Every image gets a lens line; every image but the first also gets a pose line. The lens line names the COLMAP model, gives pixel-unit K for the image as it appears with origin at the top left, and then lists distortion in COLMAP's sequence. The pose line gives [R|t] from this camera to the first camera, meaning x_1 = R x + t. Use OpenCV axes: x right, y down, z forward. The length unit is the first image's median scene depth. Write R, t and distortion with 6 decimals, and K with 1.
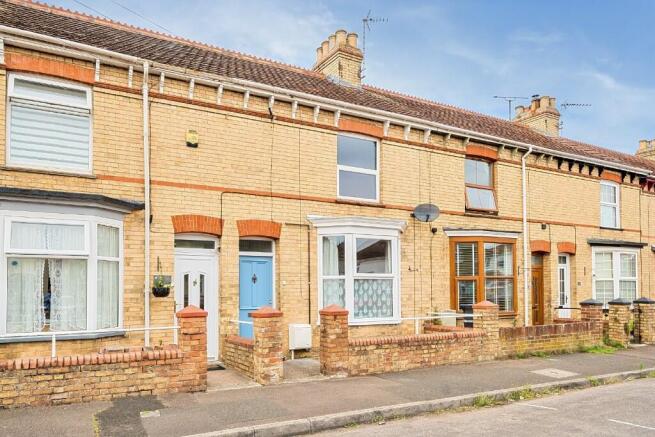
lens RADIAL K [[416.4, 0, 327.5], [0, 416.4, 218.5], [0, 0, 1]] dist [0.001513, 0.000960]
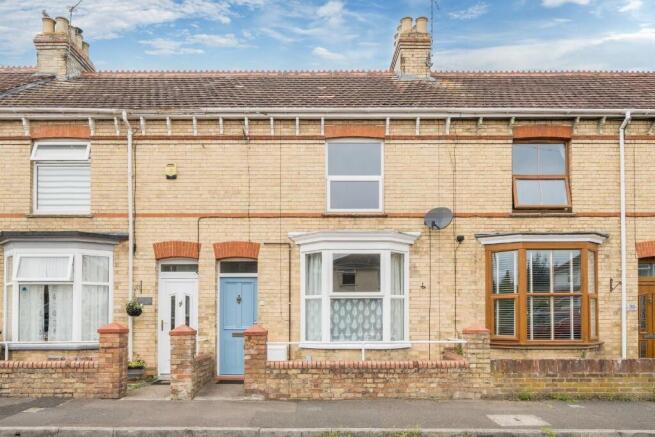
lens RADIAL K [[452.1, 0, 327.5], [0, 452.1, 239.5], [0, 0, 1]] dist [0.000604, 0.000938]
pose [[0.896980, -0.068180, -0.436781, 0.534369], [0.072081, 0.997369, -0.007660, 0.023787], [0.436154, -0.024613, 0.899535, 0.108679]]
